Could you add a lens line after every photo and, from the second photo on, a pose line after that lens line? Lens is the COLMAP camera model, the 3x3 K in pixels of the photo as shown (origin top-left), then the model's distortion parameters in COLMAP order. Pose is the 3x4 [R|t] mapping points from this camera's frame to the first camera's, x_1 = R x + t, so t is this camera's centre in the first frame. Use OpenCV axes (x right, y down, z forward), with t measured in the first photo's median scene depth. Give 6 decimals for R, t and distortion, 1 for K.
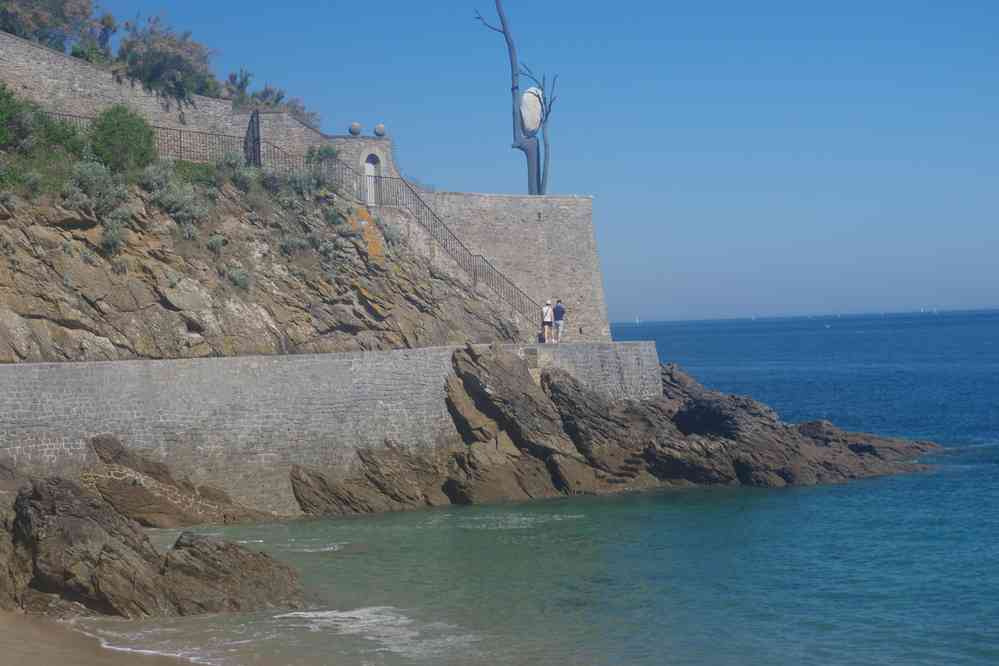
lens RADIAL K [[2266.5, 0, 499.6], [0, 2266.5, 334.2], [0, 0, 1]] dist [0.051157, 0.000000]
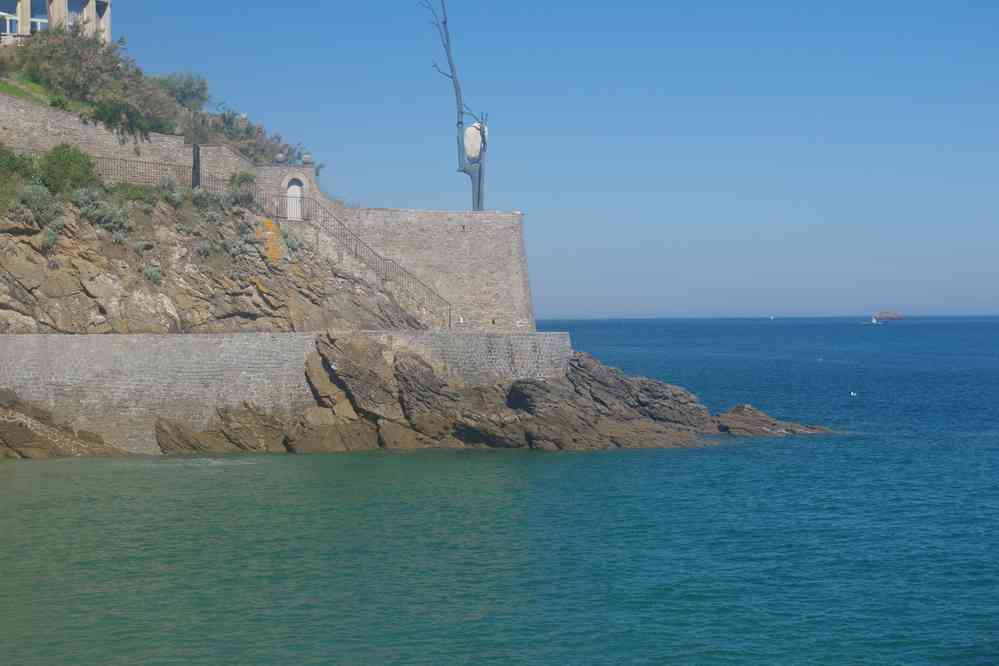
lens RADIAL K [[2218.0, 0, 499.3], [0, 2218.0, 331.7], [0, 0, 1]] dist [0.112694, 0.000000]
pose [[0.946136, 0.030435, -0.322337, 0.480798], [-0.028085, 0.999534, 0.011940, -0.012324], [0.322550, -0.002244, 0.946550, -0.148285]]
